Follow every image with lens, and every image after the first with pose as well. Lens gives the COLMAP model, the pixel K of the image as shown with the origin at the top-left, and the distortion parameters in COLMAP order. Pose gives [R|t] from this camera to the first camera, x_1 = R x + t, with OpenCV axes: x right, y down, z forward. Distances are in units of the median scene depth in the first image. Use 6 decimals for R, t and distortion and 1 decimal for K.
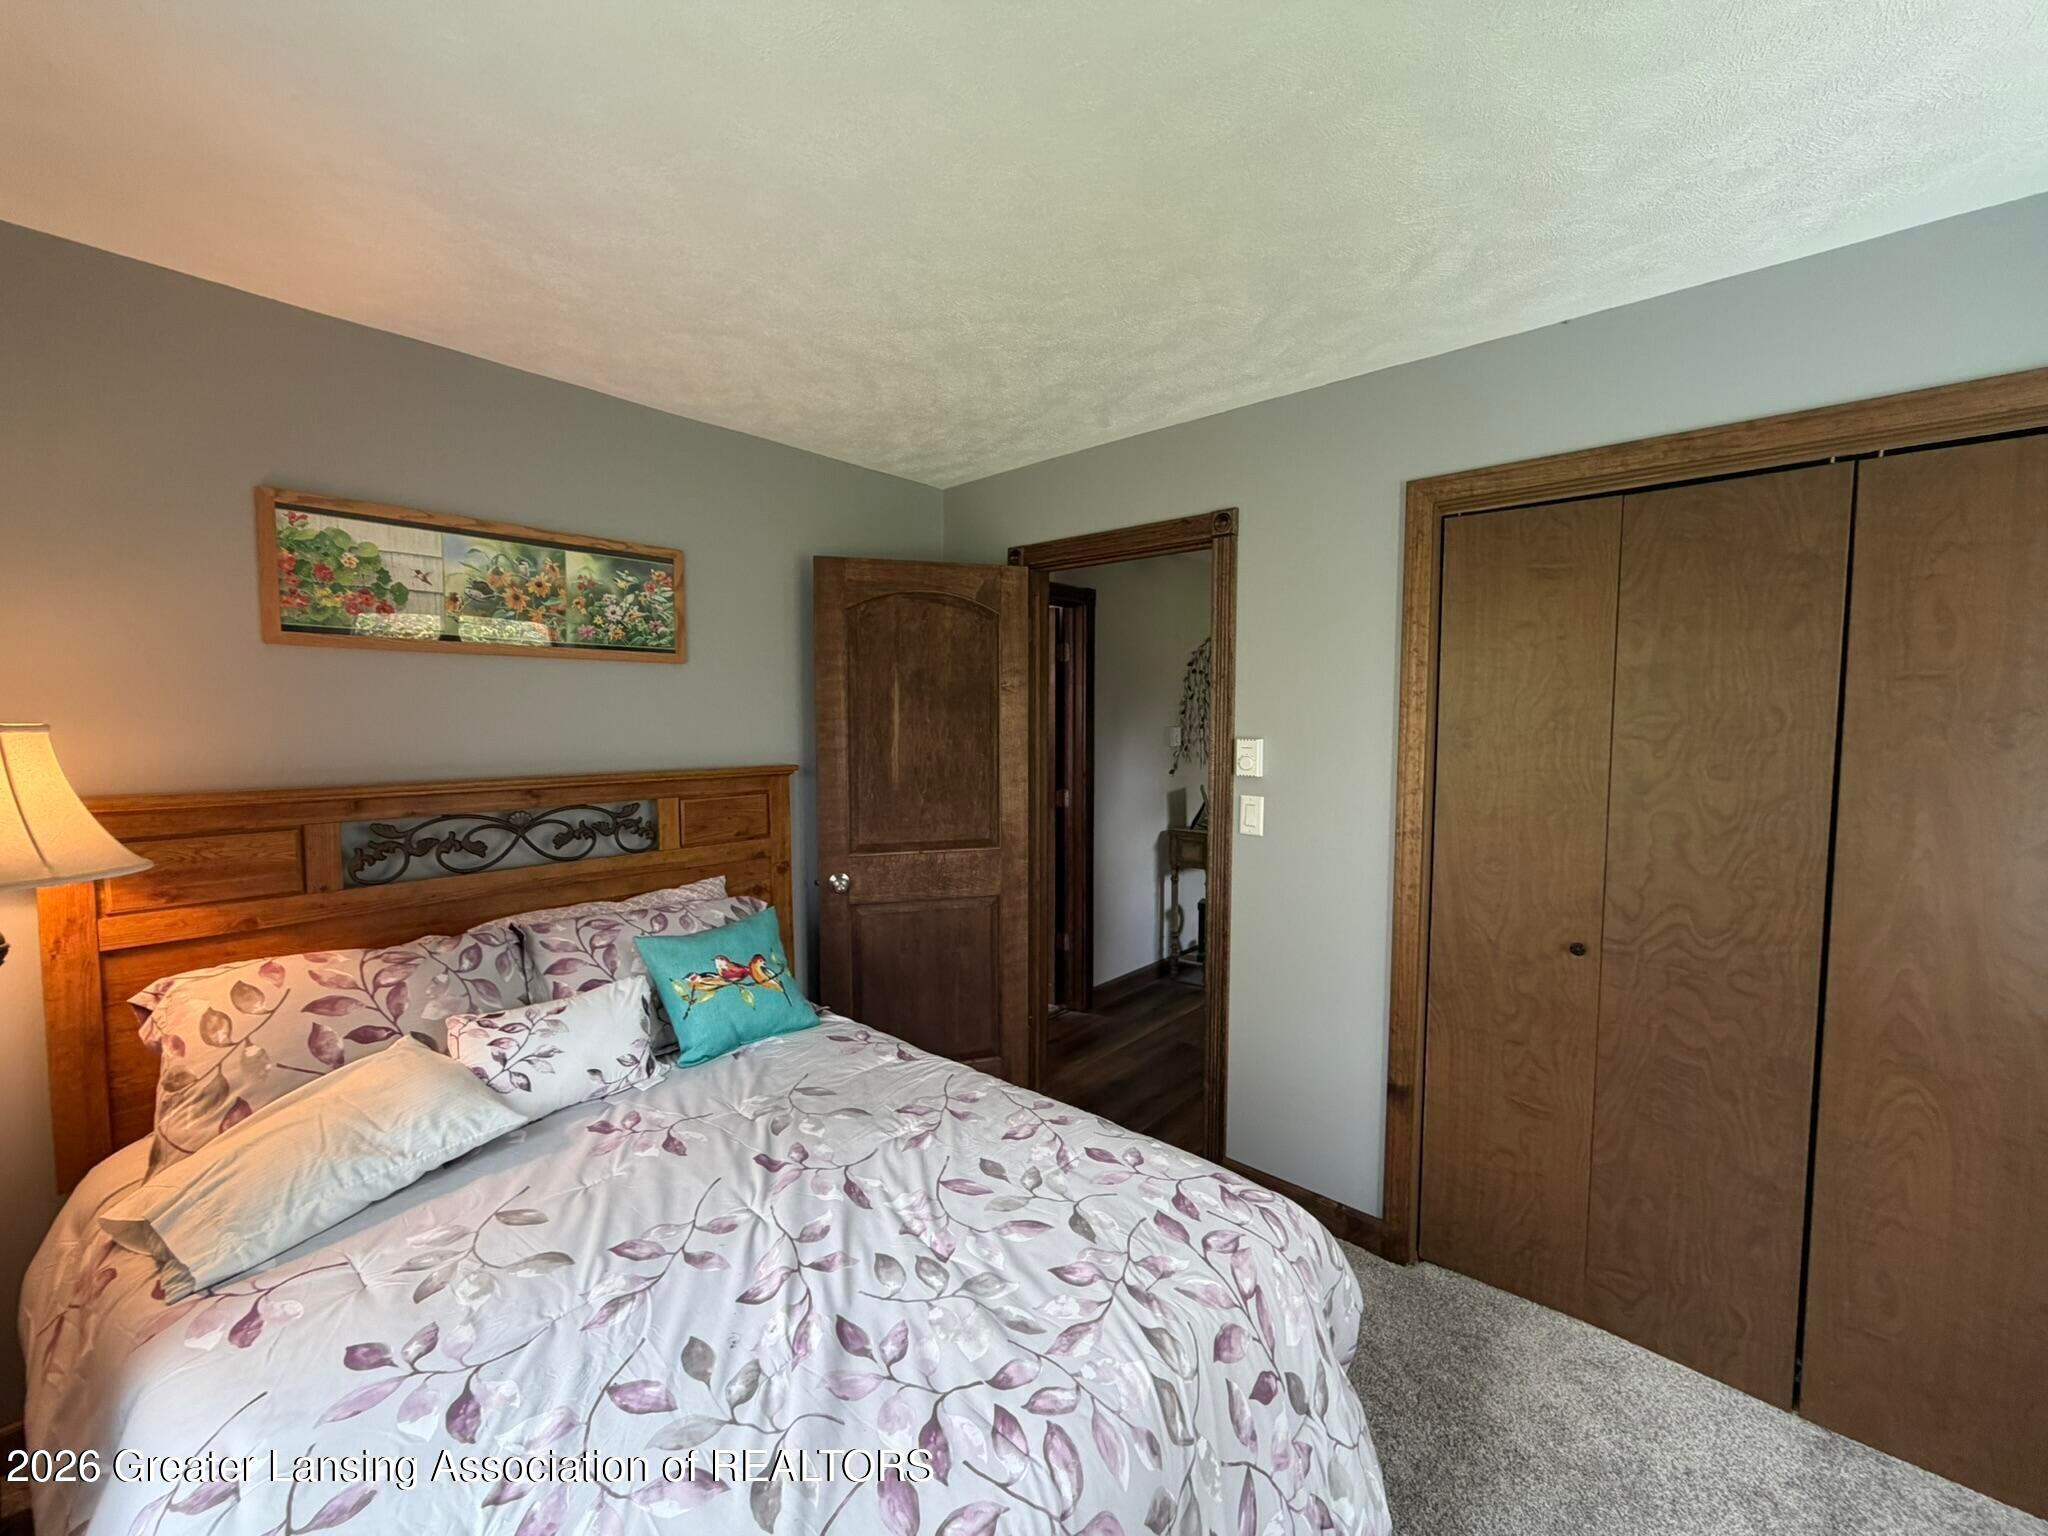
lens RADIAL K [[824.8, 0, 1025.9], [0, 824.8, 772.3], [0, 0, 1]] dist [-0.000070, 0.000330]
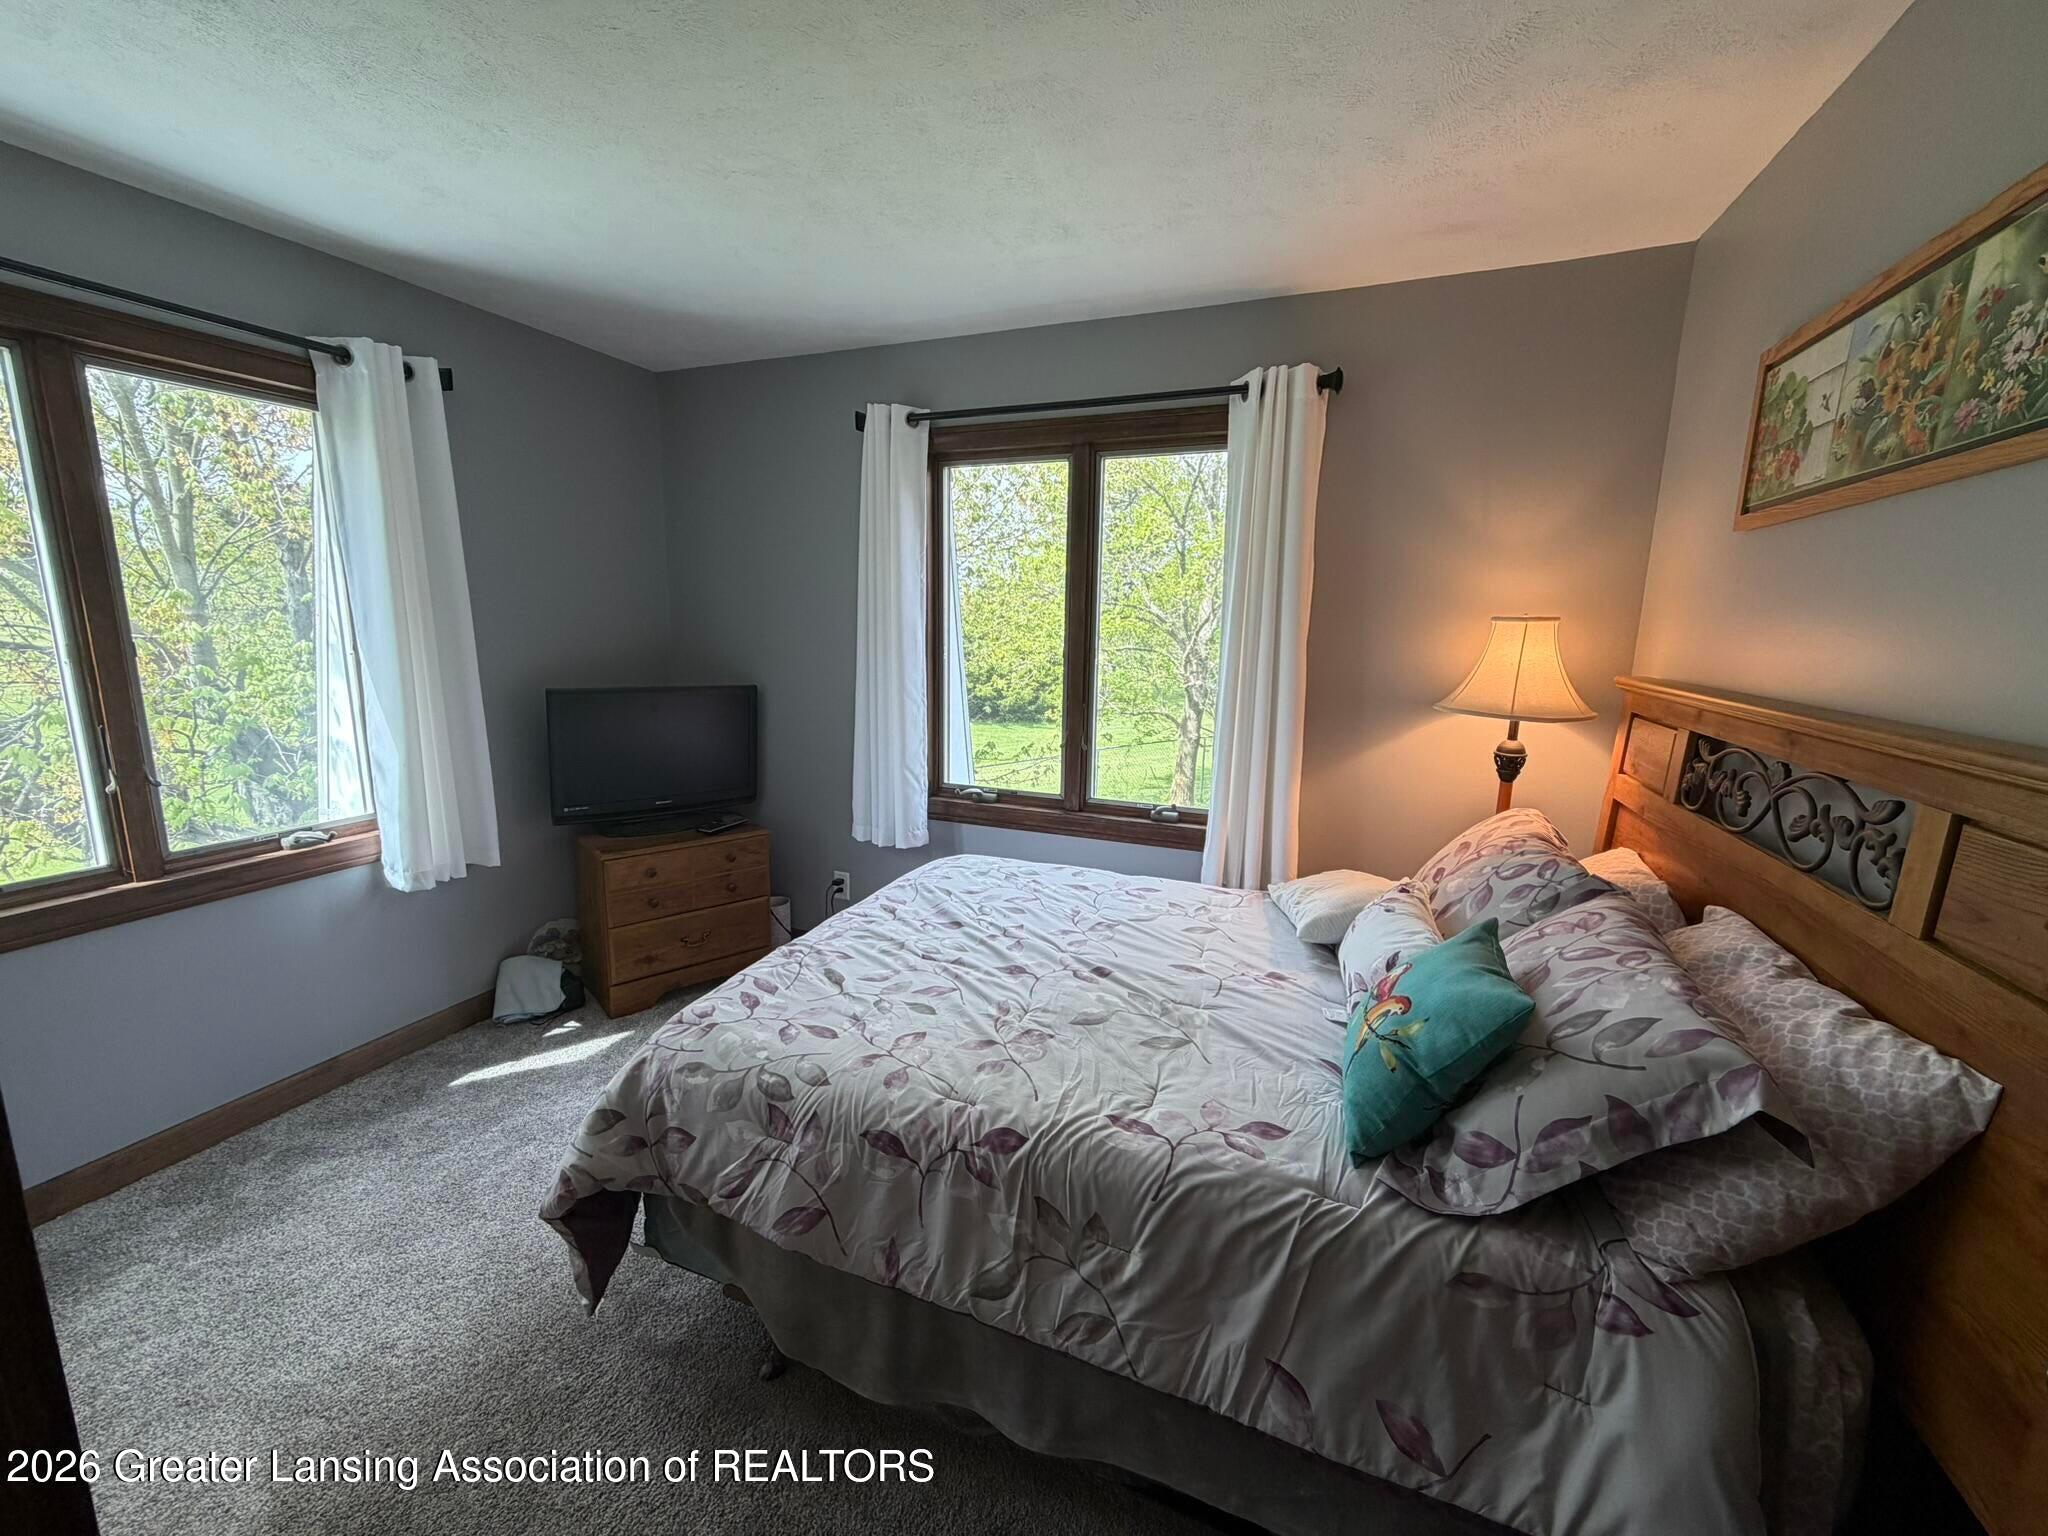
lens RADIAL K [[824.8, 0, 1013.4], [0, 824.8, 775.7], [0, 0, 1]] dist [-0.000070, 0.000330]
pose [[-0.947065, 0.036244, -0.318989, 0.198607], [-0.046500, 0.967643, 0.248001, -0.108055], [0.317656, 0.249706, -0.914736, 2.120899]]
